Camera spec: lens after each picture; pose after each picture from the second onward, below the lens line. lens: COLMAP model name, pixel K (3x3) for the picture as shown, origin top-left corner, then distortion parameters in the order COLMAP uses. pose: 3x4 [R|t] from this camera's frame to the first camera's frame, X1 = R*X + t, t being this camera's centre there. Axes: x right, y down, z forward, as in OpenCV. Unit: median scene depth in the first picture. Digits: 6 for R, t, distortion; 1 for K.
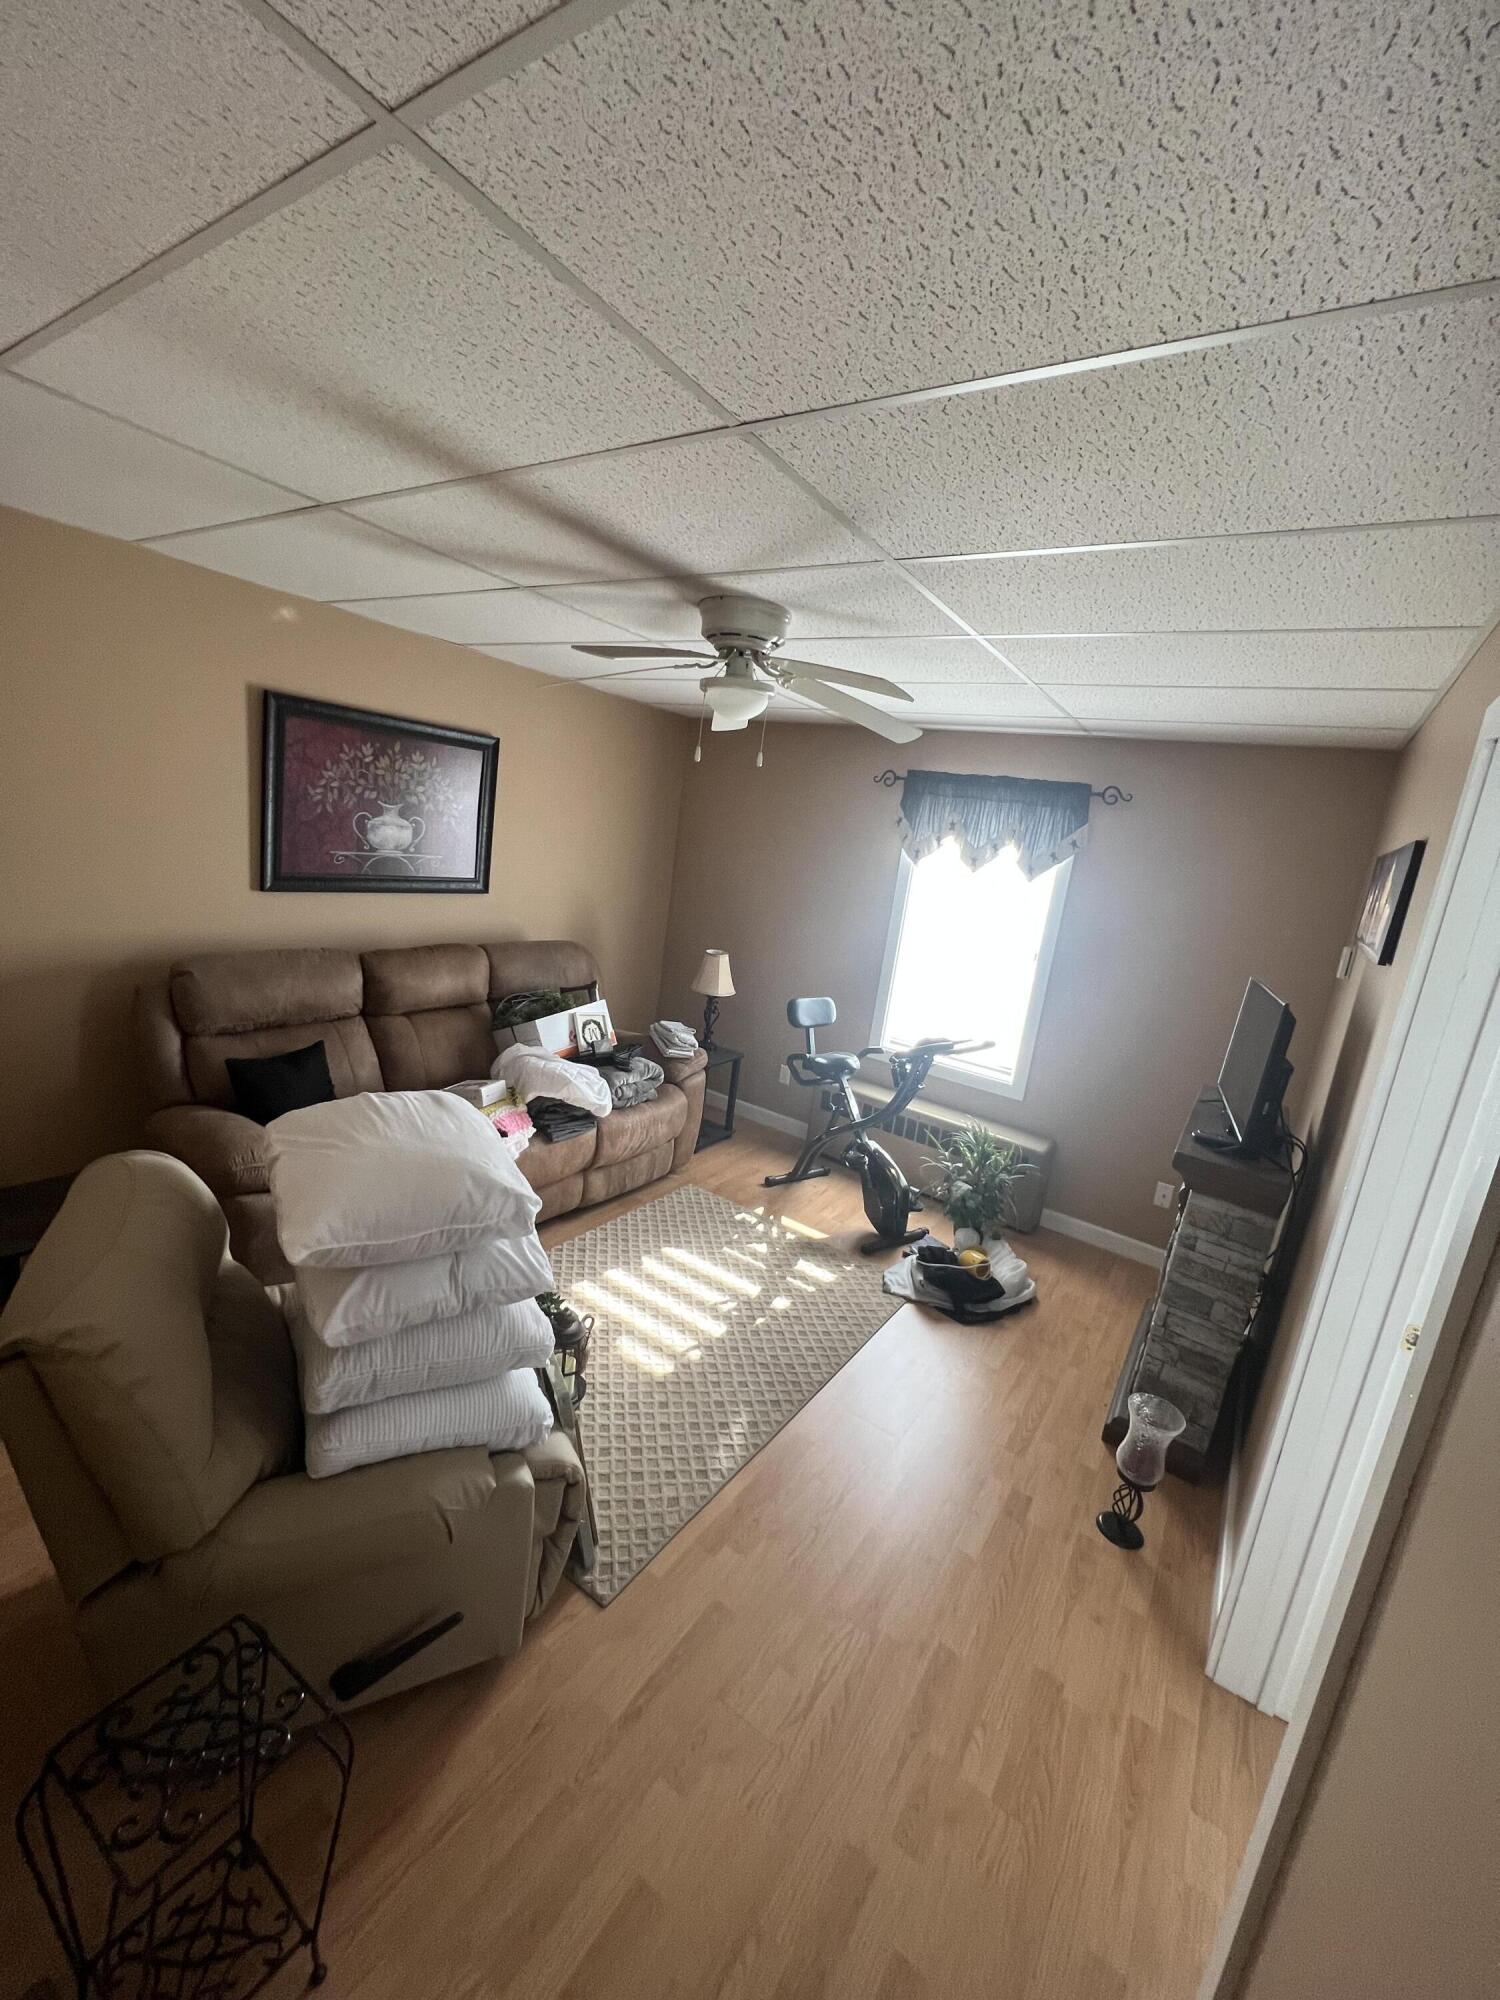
lens RADIAL K [[801.1, 0, 747.8], [0, 801.1, 995.2], [0, 0, 1]] dist [0.001304, -0.000303]
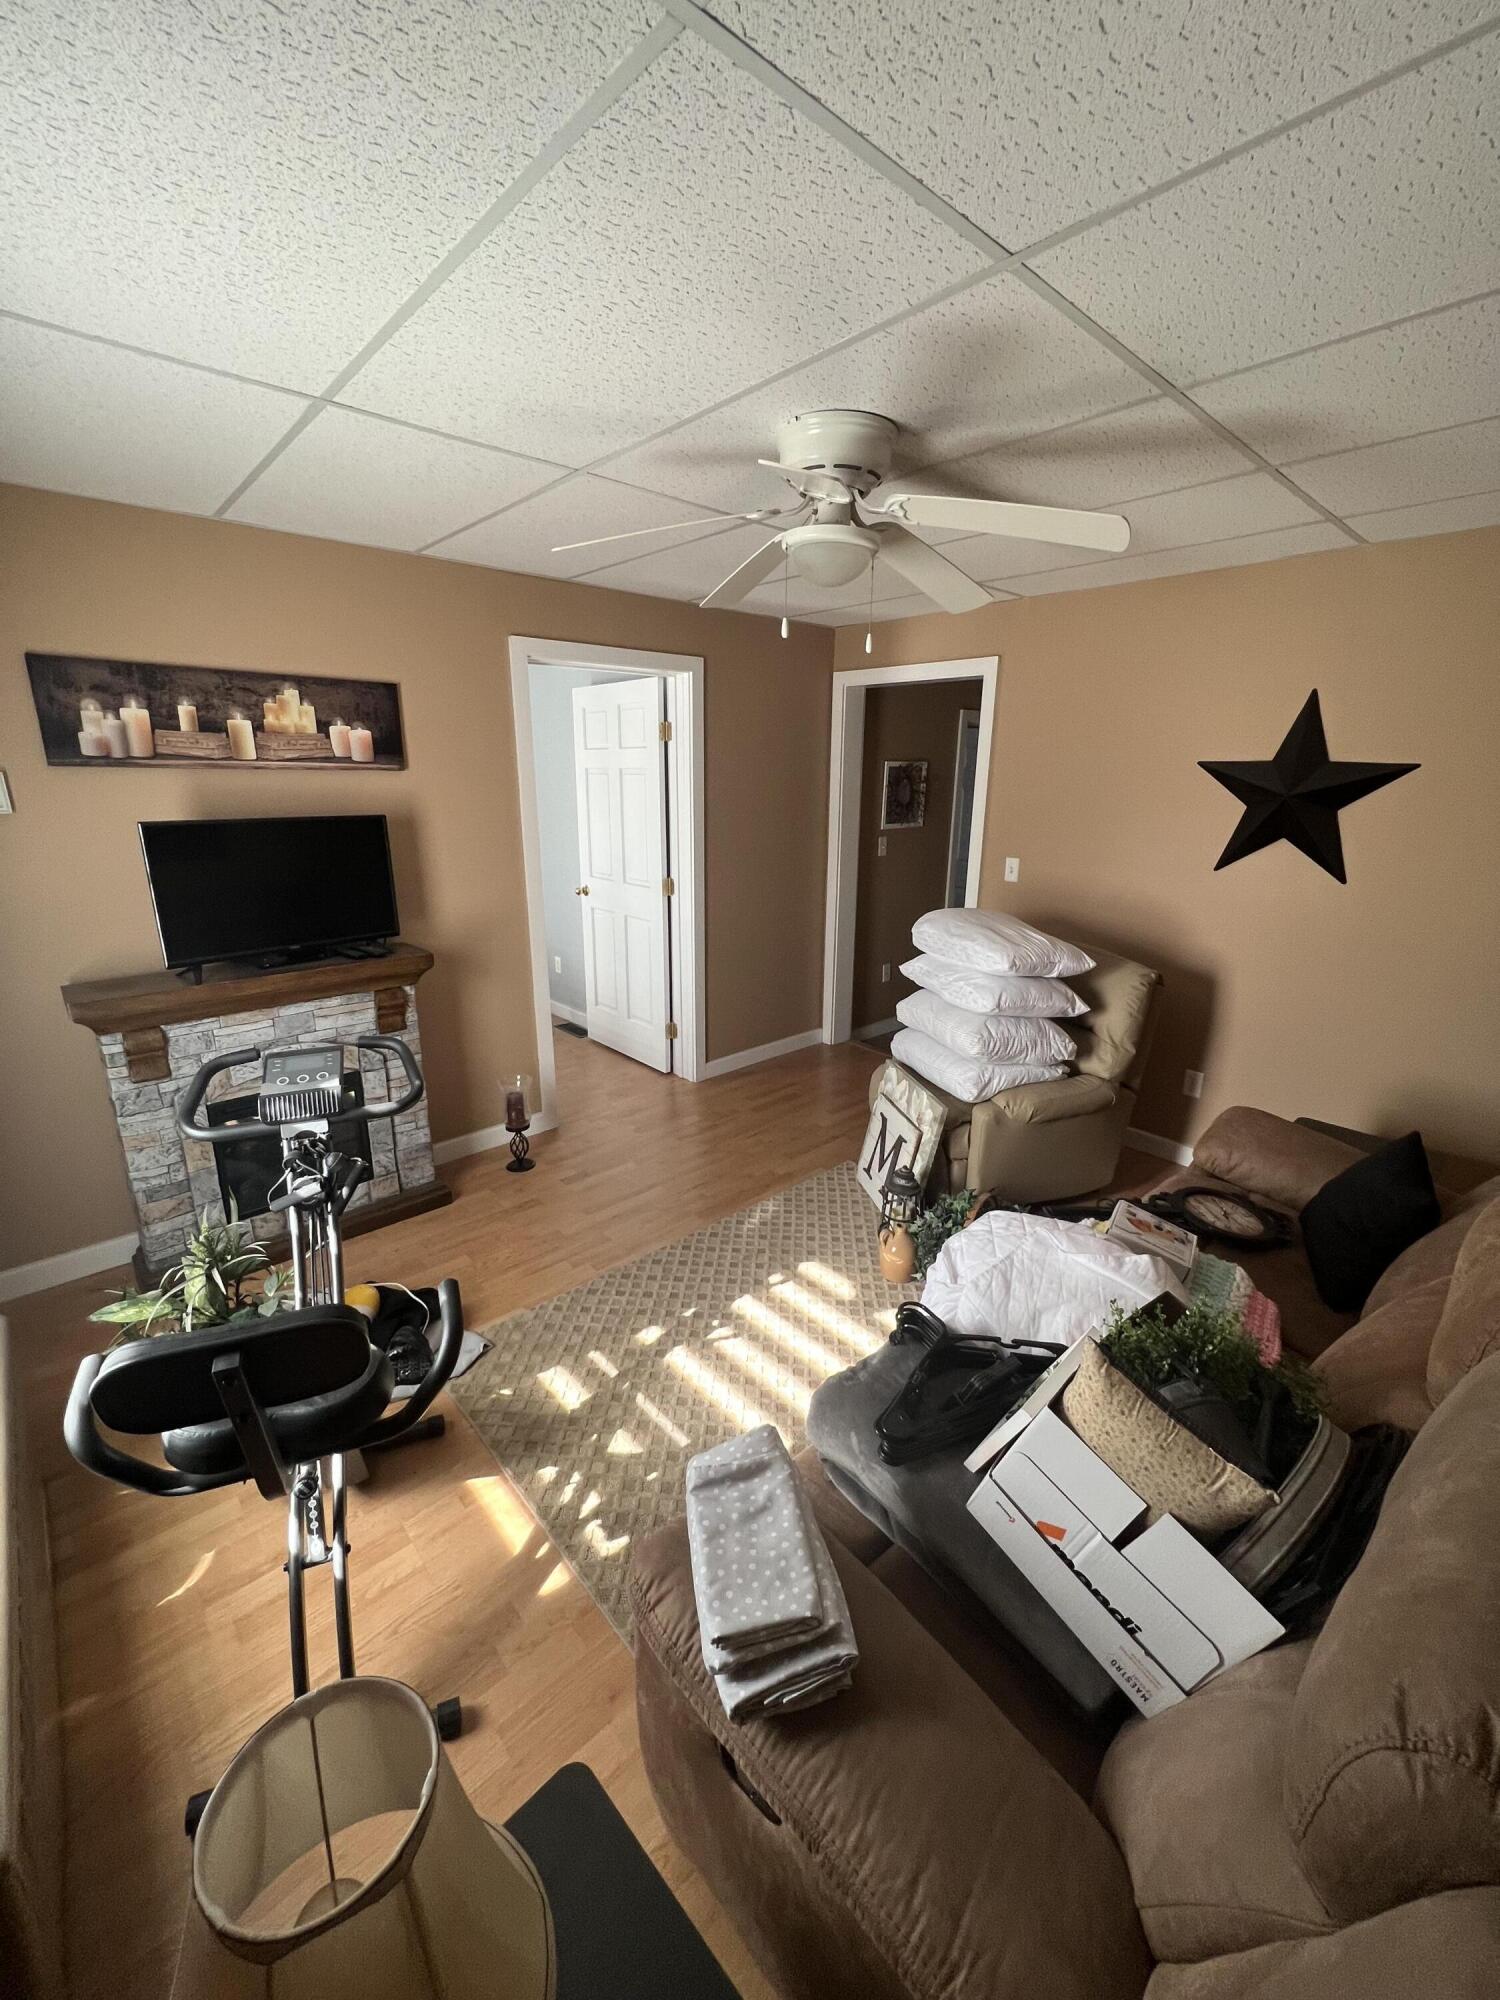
lens RADIAL K [[801.1, 0, 748.3], [0, 801.1, 1007.5], [0, 0, 1]] dist [0.001304, -0.000303]
pose [[-0.962268, -0.200042, 0.184455, -0.132372], [-0.085363, 0.865596, 0.493414, -0.290439], [-0.258367, 0.459050, -0.850011, 1.496211]]
